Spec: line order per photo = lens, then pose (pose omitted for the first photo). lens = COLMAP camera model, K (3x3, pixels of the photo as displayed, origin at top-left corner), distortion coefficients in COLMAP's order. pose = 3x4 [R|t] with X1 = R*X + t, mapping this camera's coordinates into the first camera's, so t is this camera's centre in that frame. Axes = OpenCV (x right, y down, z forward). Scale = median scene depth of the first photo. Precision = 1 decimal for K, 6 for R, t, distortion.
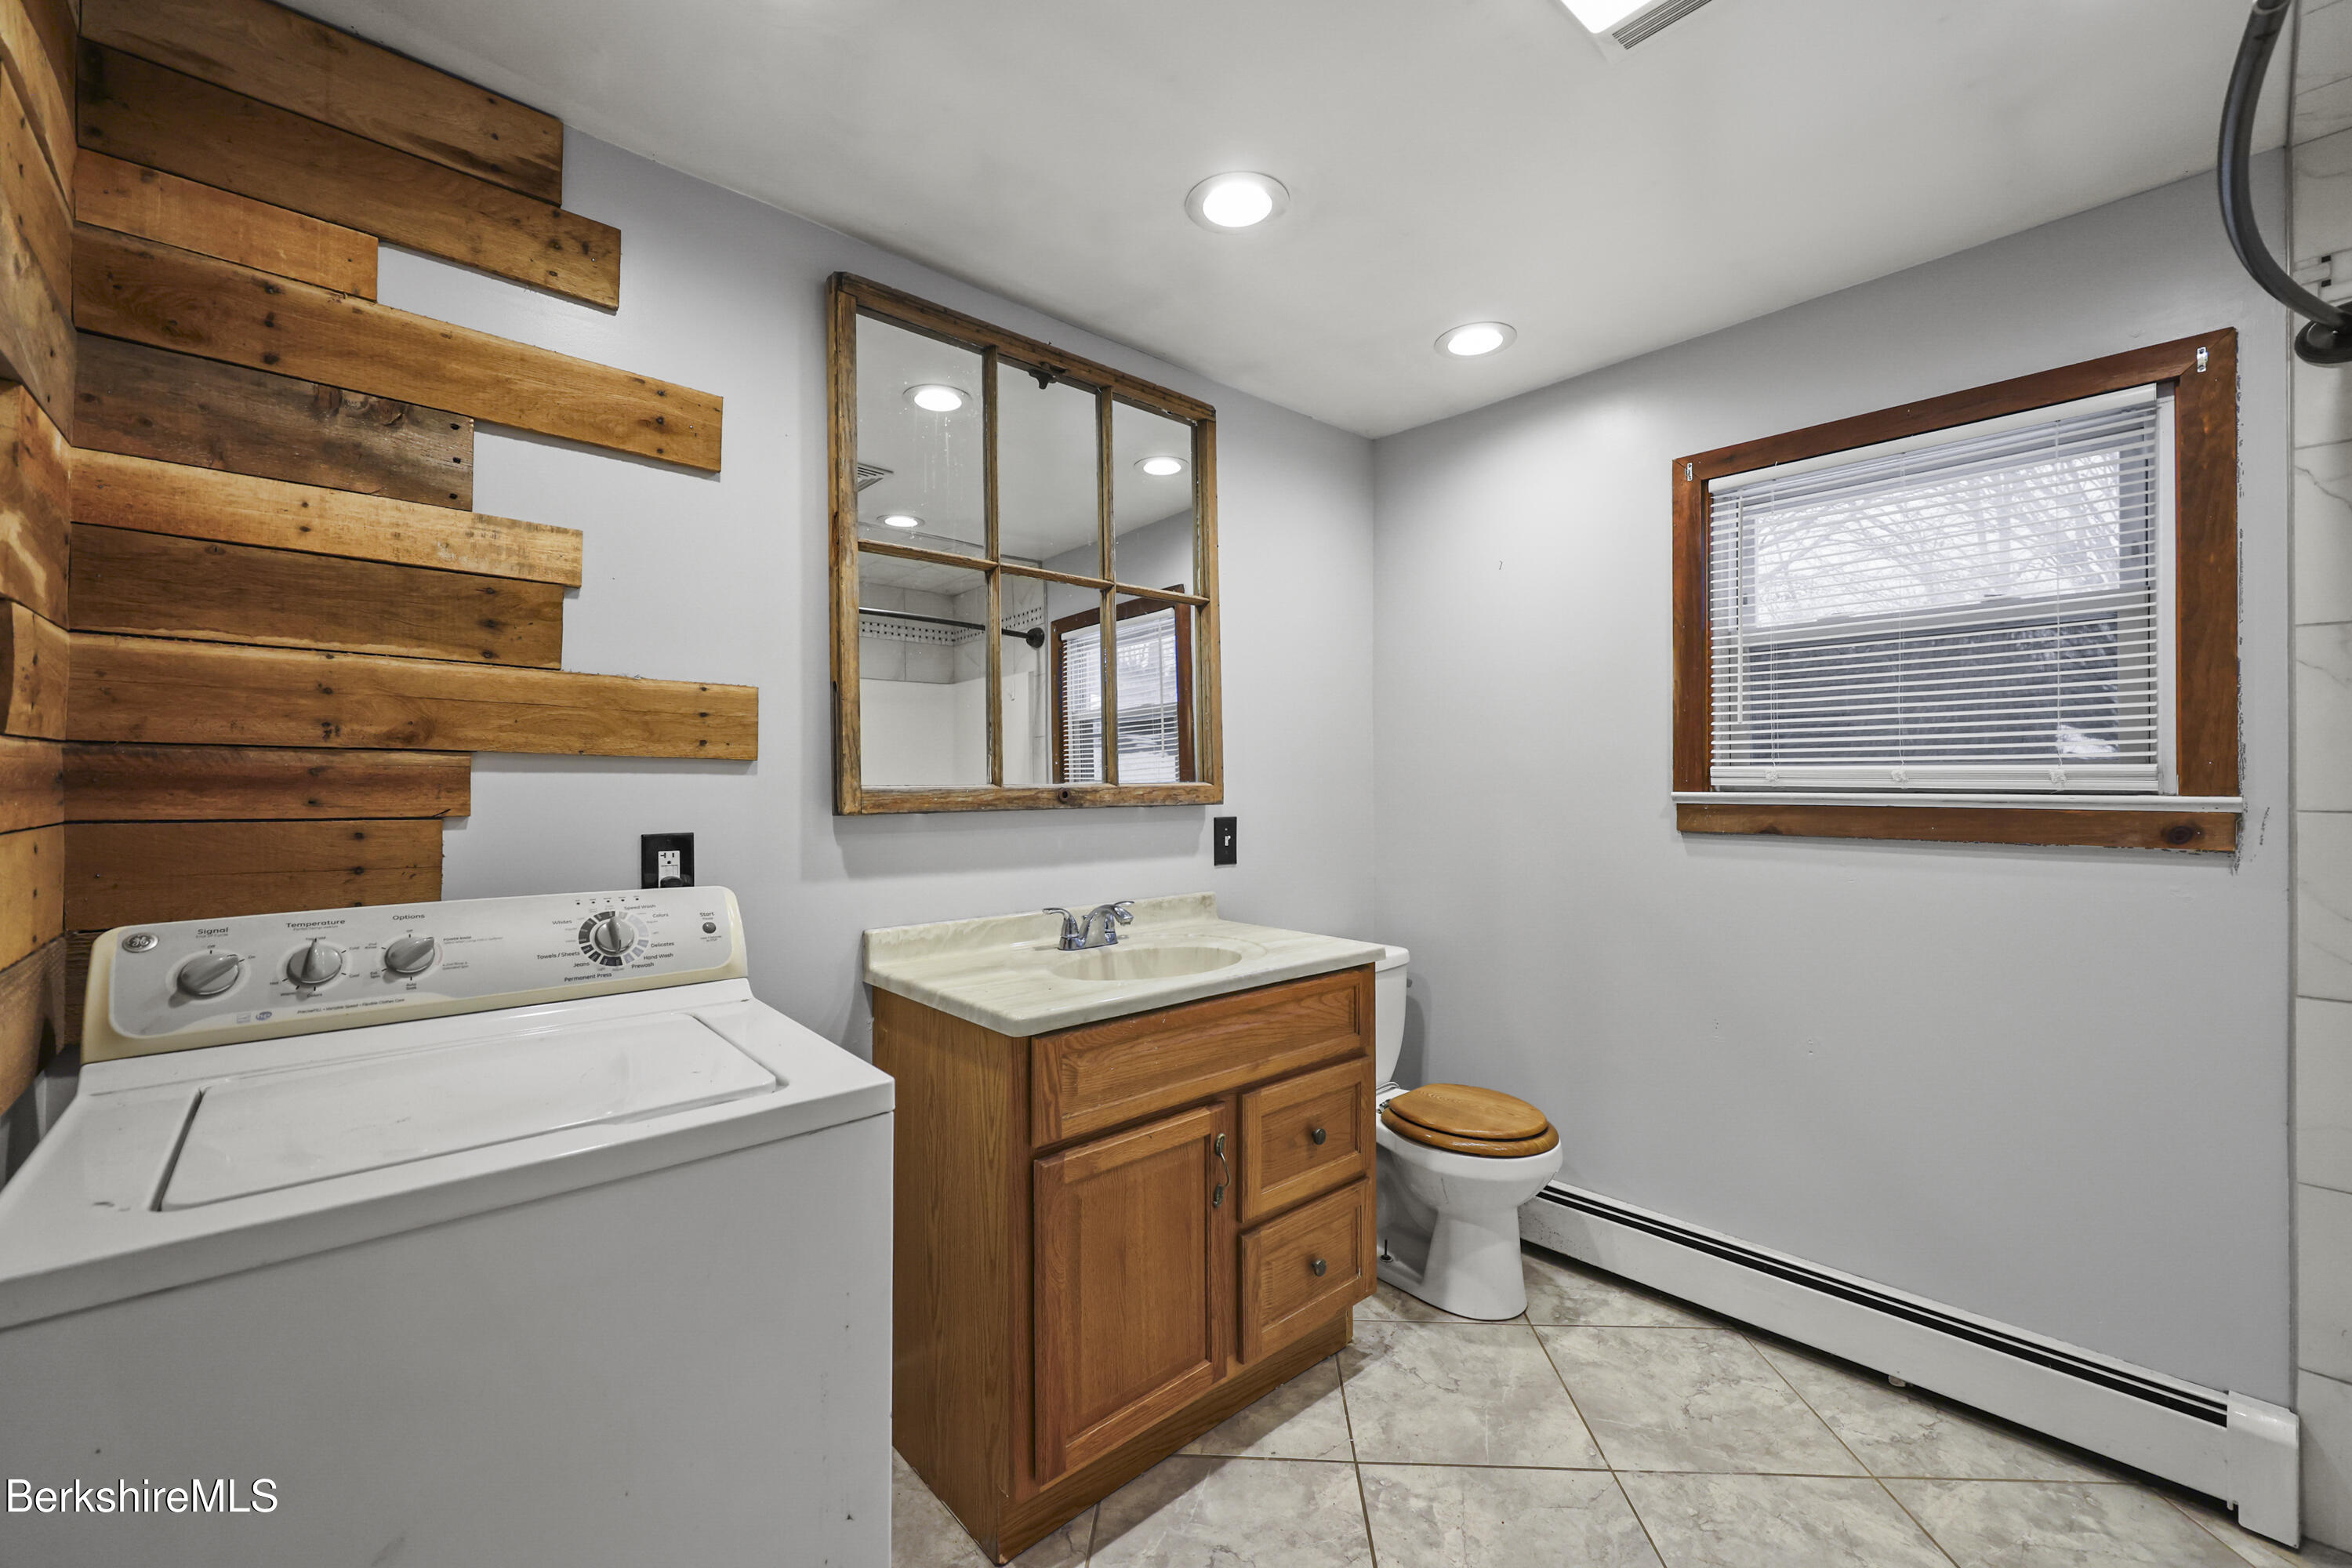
lens RADIAL K [[947.6, 0, 1176.0], [0, 947.6, 784.0], [0, 0, 1]] dist [0.000864, 0.000059]
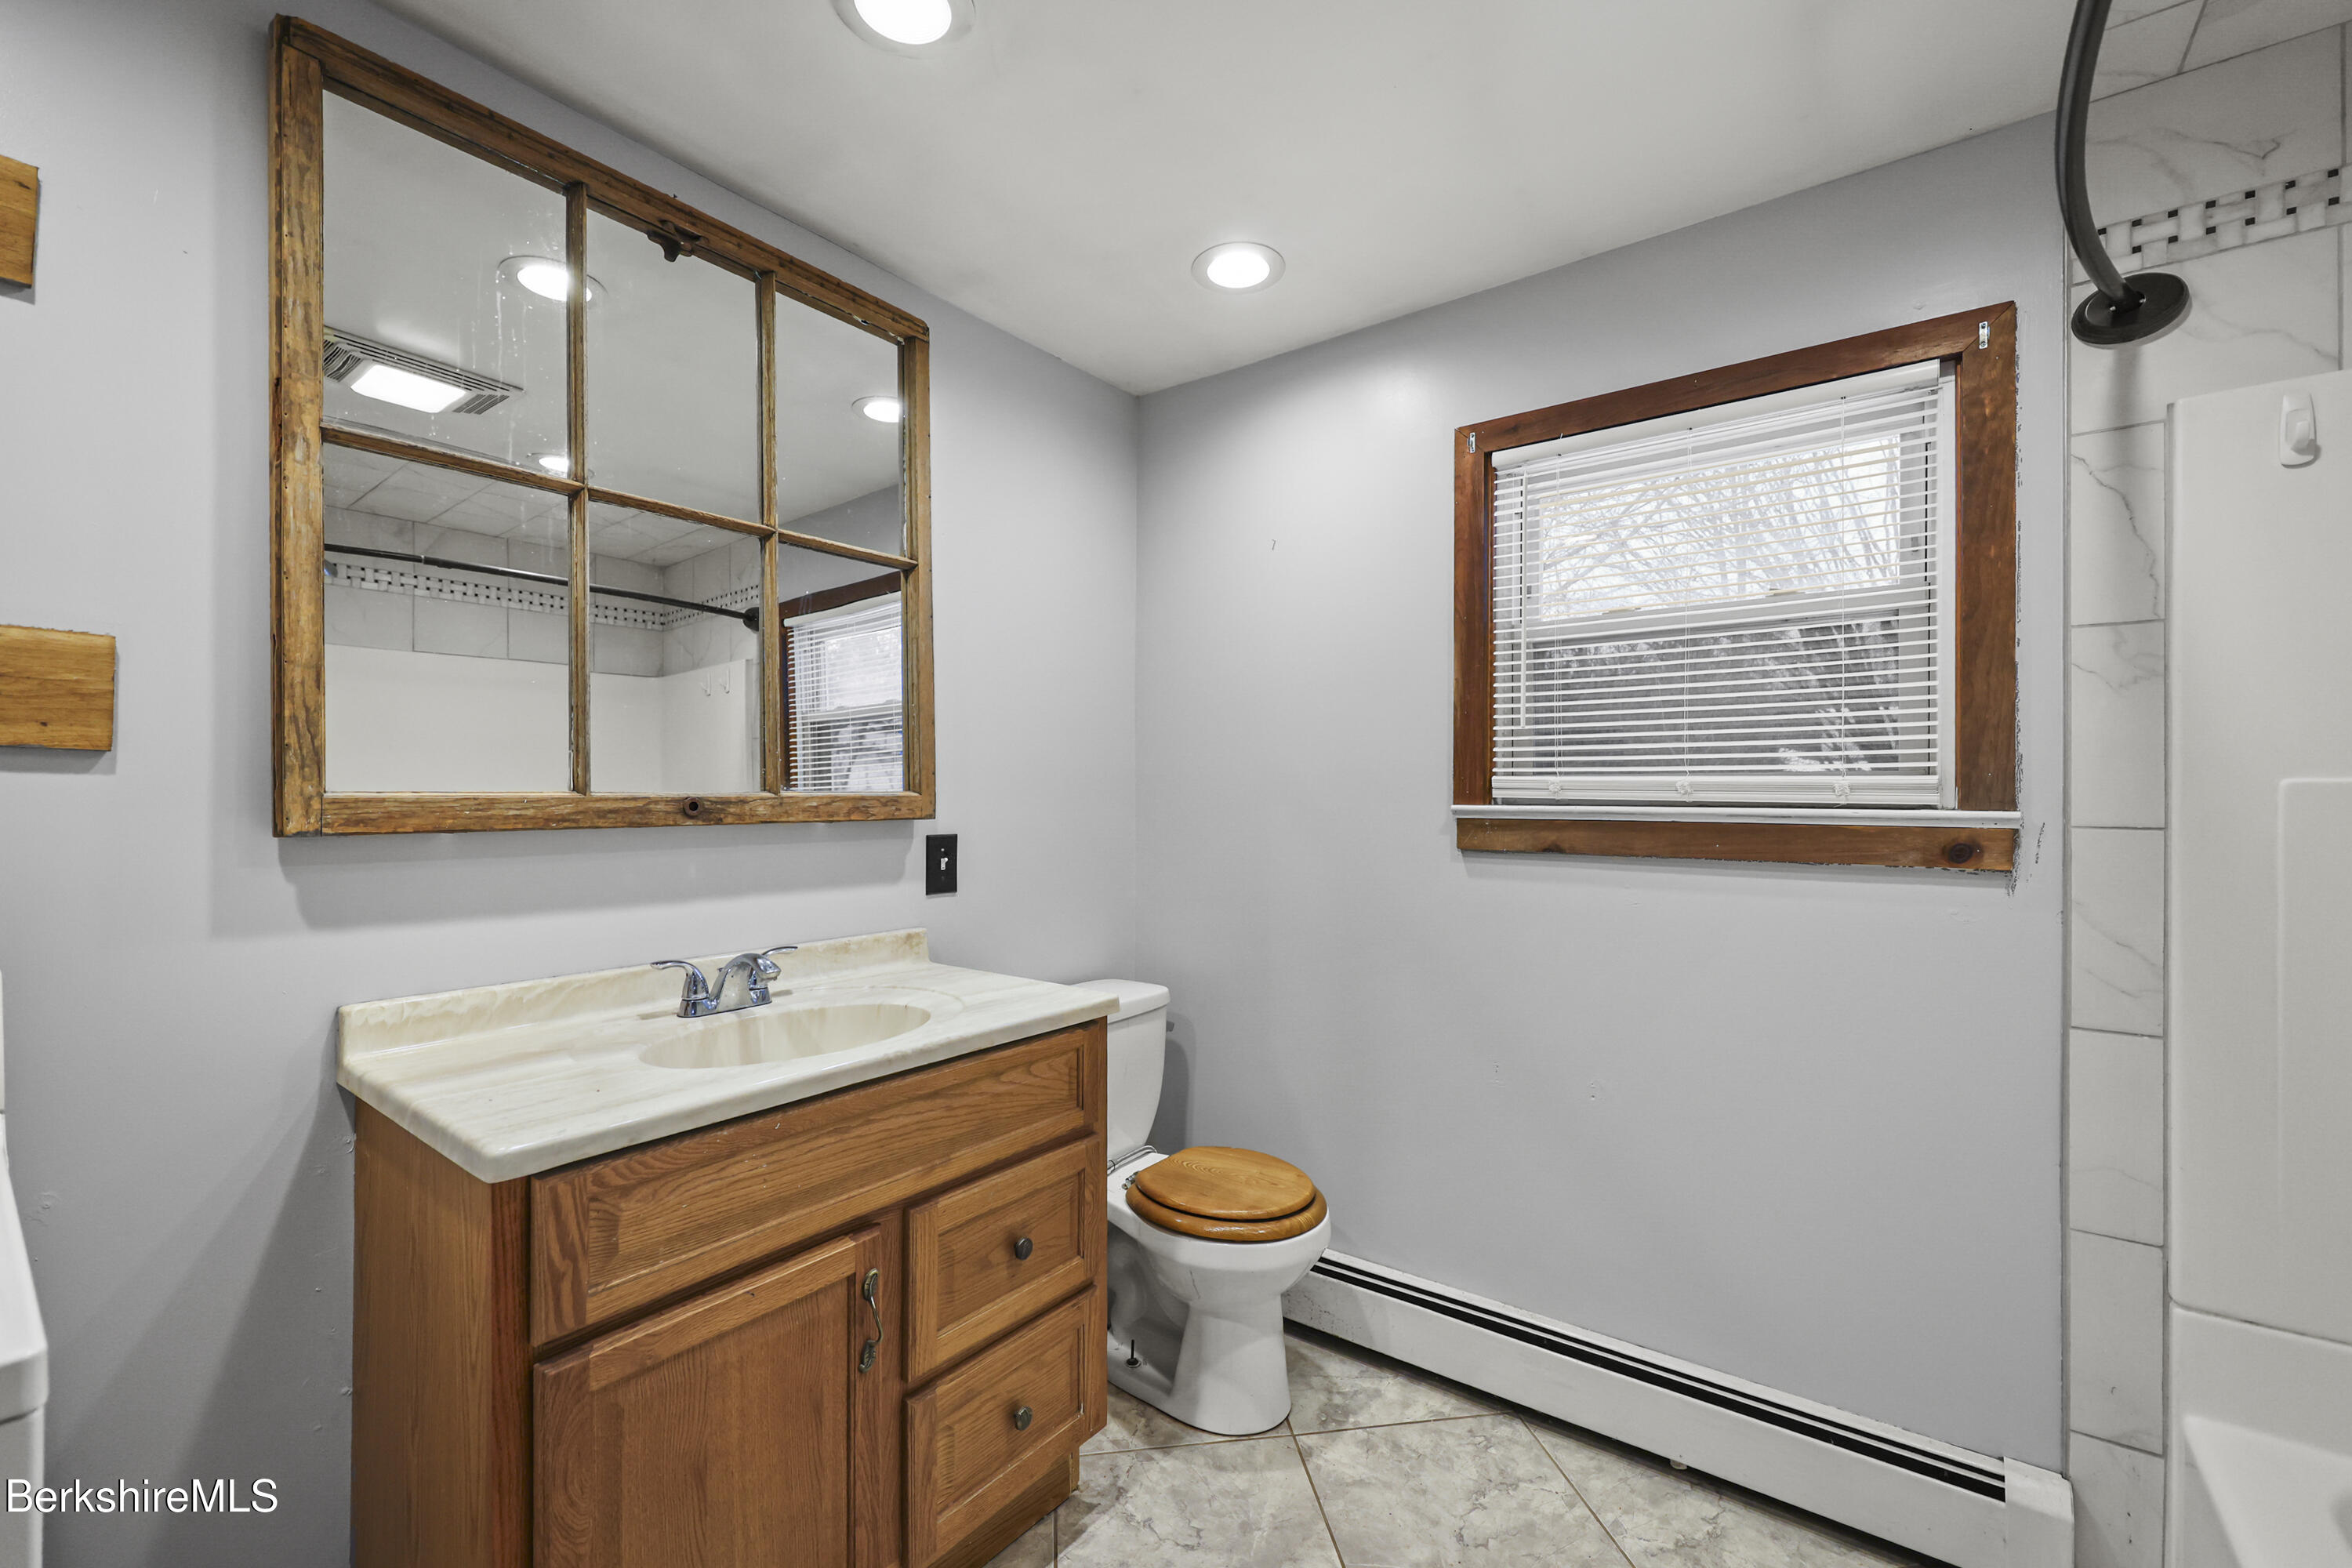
lens RADIAL K [[972.6, 0, 1176.2], [0, 972.6, 799.8], [0, 0, 1]] dist [0.000334, 0.000304]
pose [[0.981230, 0.003577, 0.192807, 0.114849], [-0.004259, 0.999986, 0.003124, 0.002331], [-0.192793, -0.003886, 0.981232, 0.191582]]
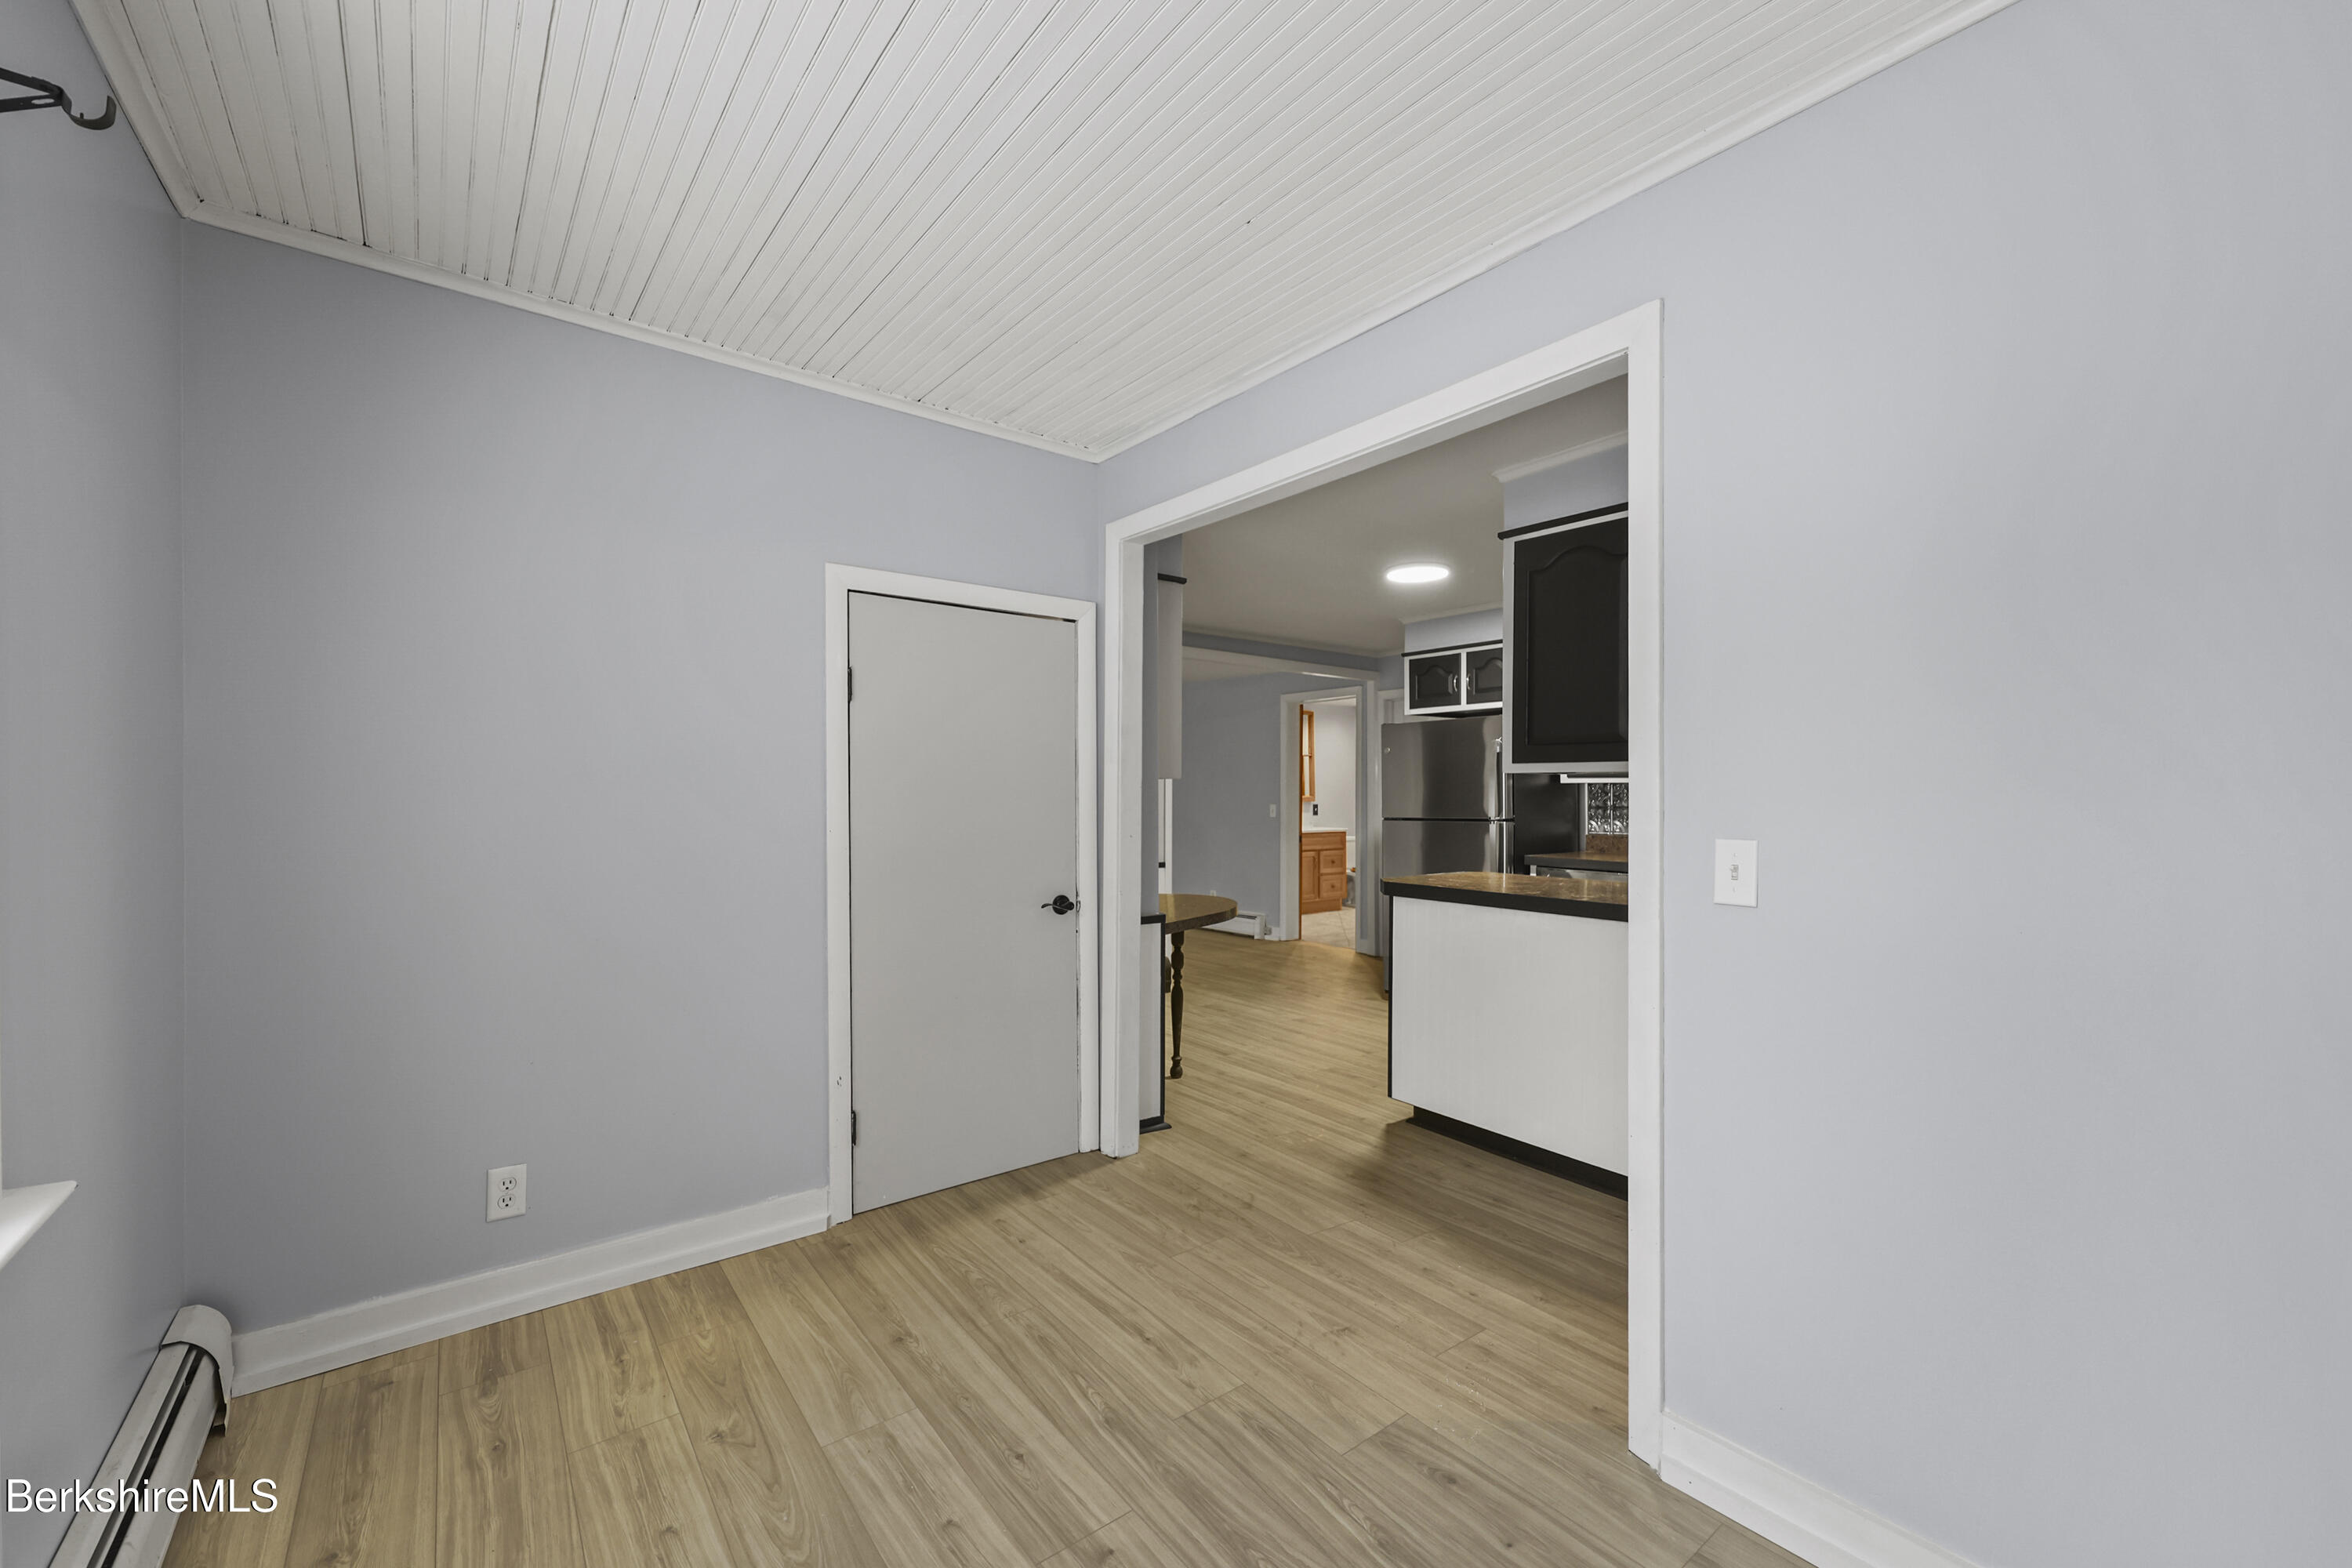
lens RADIAL K [[931.9, 0, 1181.3], [0, 931.9, 843.6], [0, 0, 1]] dist [-0.000471, -0.000057]
pose [[0.997734, 0.001916, -0.067254, -0.347143], [0.001958, 0.998345, 0.057482, -0.038823], [0.067253, -0.057483, 0.996079, -4.178278]]
